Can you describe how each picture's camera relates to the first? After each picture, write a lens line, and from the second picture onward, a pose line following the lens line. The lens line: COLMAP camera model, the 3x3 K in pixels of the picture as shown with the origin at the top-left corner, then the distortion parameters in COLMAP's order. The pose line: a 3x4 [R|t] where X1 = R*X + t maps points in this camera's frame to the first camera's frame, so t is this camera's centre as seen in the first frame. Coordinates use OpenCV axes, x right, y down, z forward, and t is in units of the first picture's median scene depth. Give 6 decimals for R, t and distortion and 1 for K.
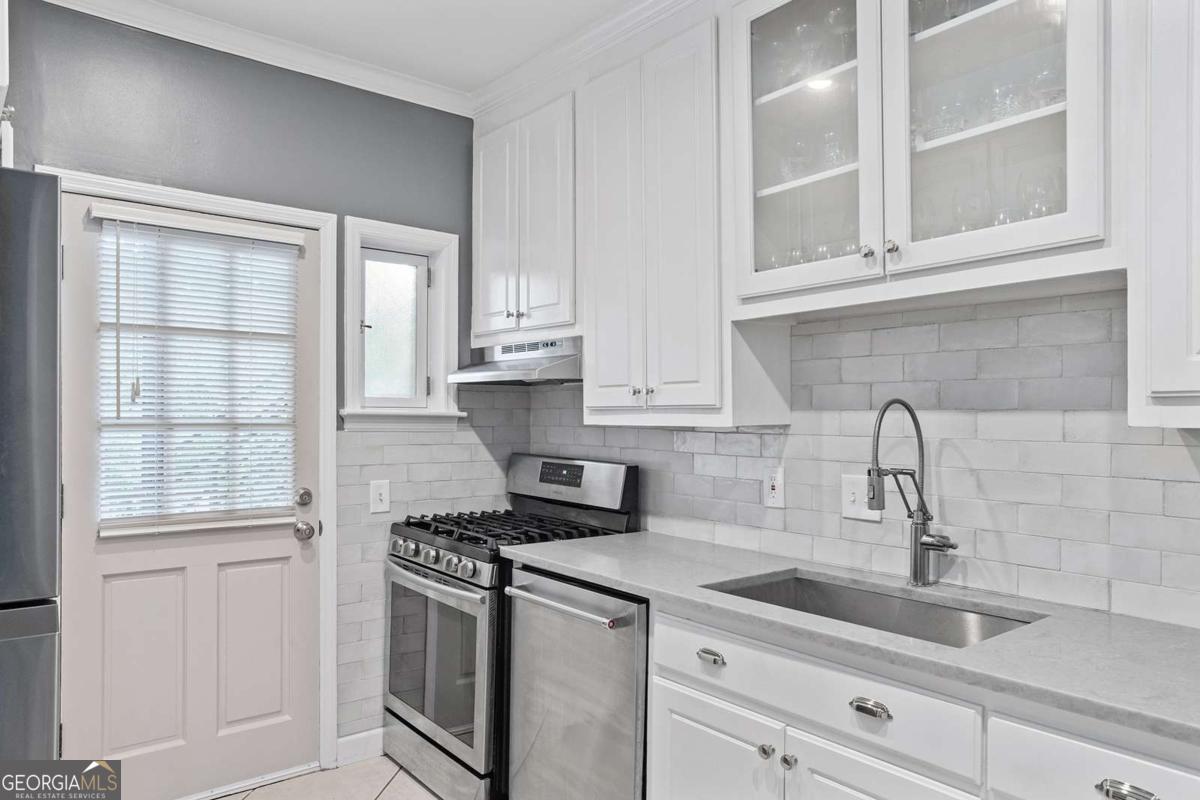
lens RADIAL K [[805.9, 0, 595.2], [0, 805.9, 419.8], [0, 0, 1]] dist [-0.021927, 0.012131]
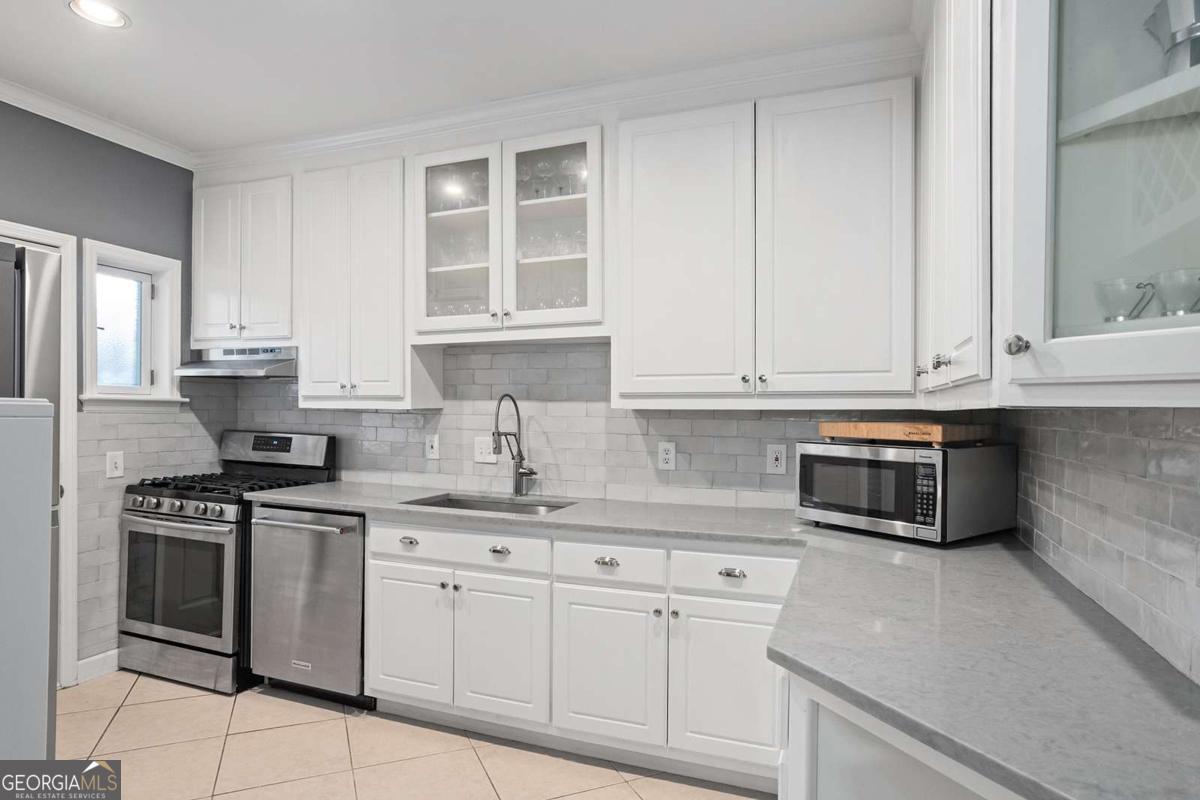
lens RADIAL K [[674.0, 0, 599.4], [0, 674.0, 412.1], [0, 0, 1]] dist [0.008831, 0.001294]
pose [[0.860758, 0.001502, 0.509012, -0.180974], [-0.004302, 0.999981, 0.004324, 0.006215], [-0.508996, -0.005912, 0.860749, -0.344193]]
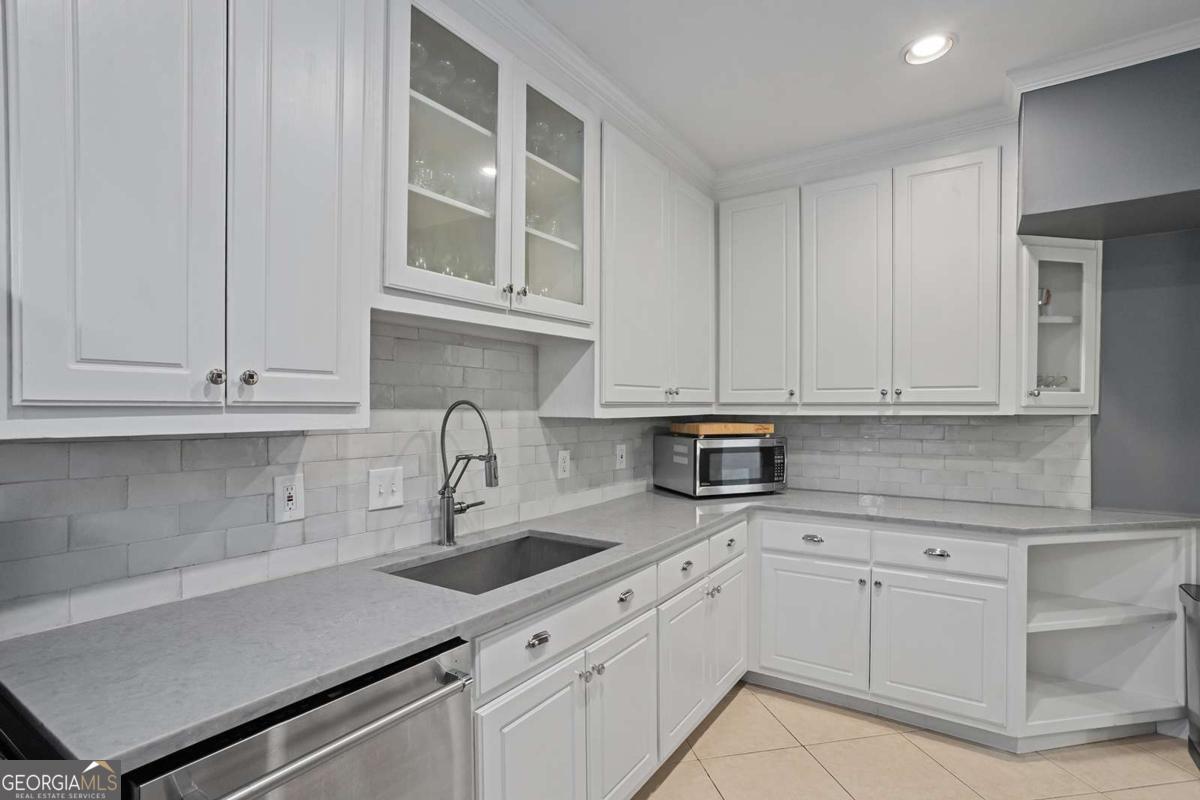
lens RADIAL K [[580.3, 0, 603.0], [0, 580.3, 408.0], [0, 0, 1]] dist [-0.003730, 0.001399]
pose [[-0.298911, -0.002226, 0.954278, -0.463740], [0.001747, 0.999994, 0.002880, -0.013263], [-0.954279, 0.002528, -0.298905, 0.856849]]
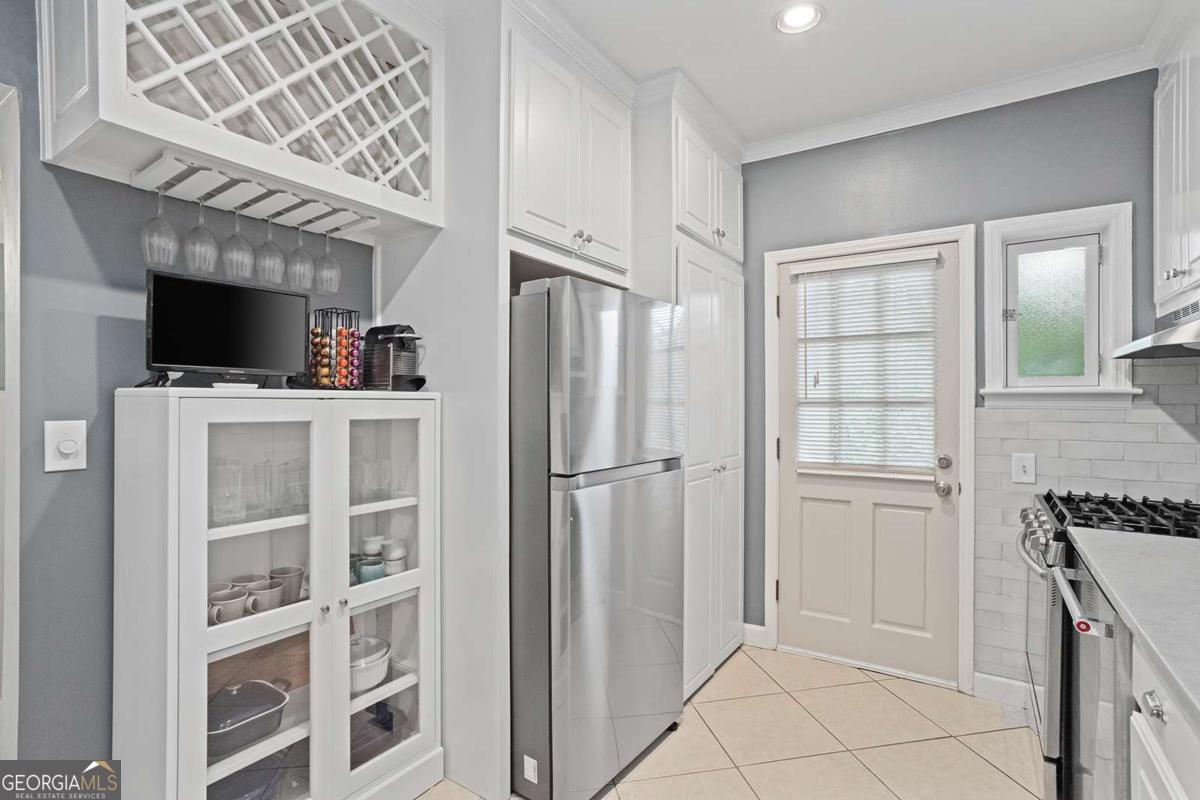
lens RADIAL K [[580.3, 0, 602.0], [0, 580.3, 401.9], [0, 0, 1]] dist [-0.003730, 0.001399]
pose [[0.324457, -0.007596, -0.945870, 0.338481], [0.001795, 0.999971, -0.007415, 0.012162], [0.945899, 0.000708, 0.324461, 0.238474]]
